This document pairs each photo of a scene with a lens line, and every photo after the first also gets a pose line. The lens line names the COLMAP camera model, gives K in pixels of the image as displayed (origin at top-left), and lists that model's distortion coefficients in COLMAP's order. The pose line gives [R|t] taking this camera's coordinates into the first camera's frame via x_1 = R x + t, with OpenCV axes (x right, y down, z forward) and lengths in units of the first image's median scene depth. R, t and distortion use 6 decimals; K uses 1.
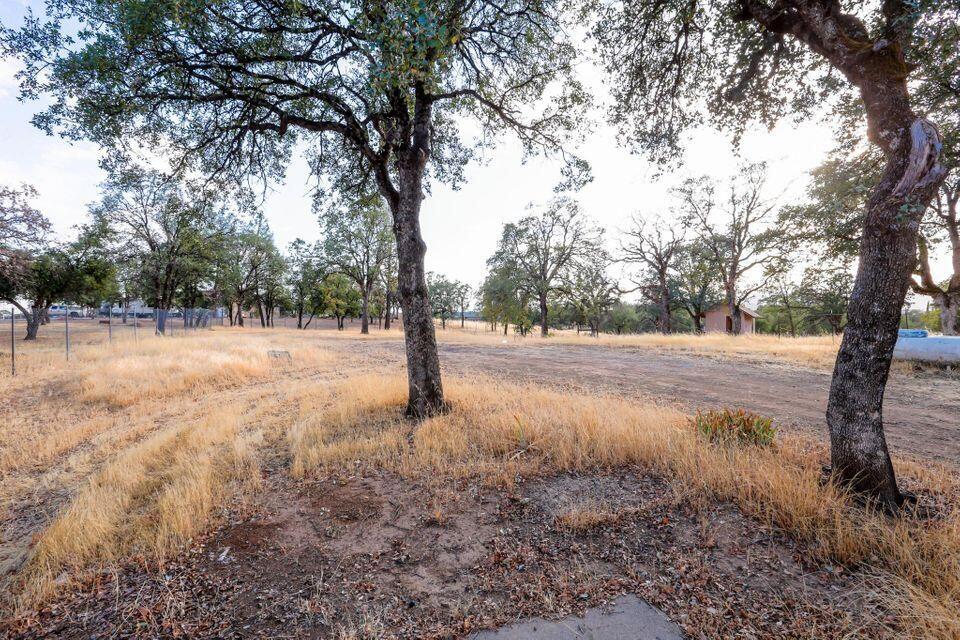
lens RADIAL K [[442.7, 0, 478.6], [0, 442.7, 303.3], [0, 0, 1]] dist [-0.002427, -0.000070]
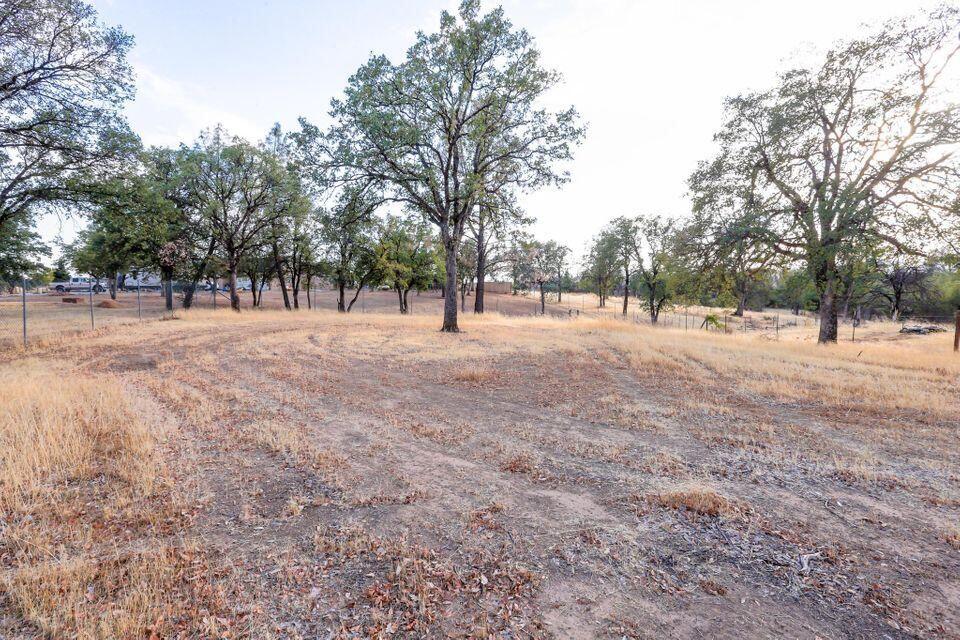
lens RADIAL K [[442.7, 0, 478.6], [0, 442.7, 303.3], [0, 0, 1]] dist [-0.002427, -0.000070]
pose [[0.990401, 0.000301, -0.138221, -0.120198], [0.009240, 0.997616, 0.068381, 0.005978], [0.137912, -0.069002, 0.988038, 0.399621]]
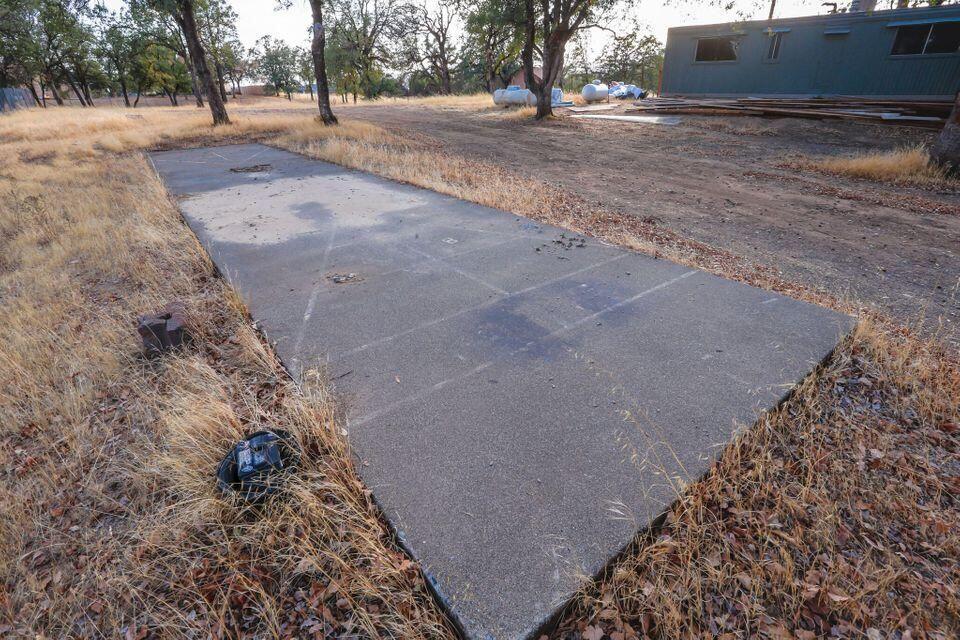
lens RADIAL K [[456.0, 0, 480.7], [0, 456.0, 294.2], [0, 0, 1]] dist [-0.019605, 0.001667]
pose [[0.966214, -0.134015, 0.220161, 0.067997], [0.022170, 0.894239, 0.447041, -0.001027], [-0.256786, -0.427056, 0.866997, -0.224809]]
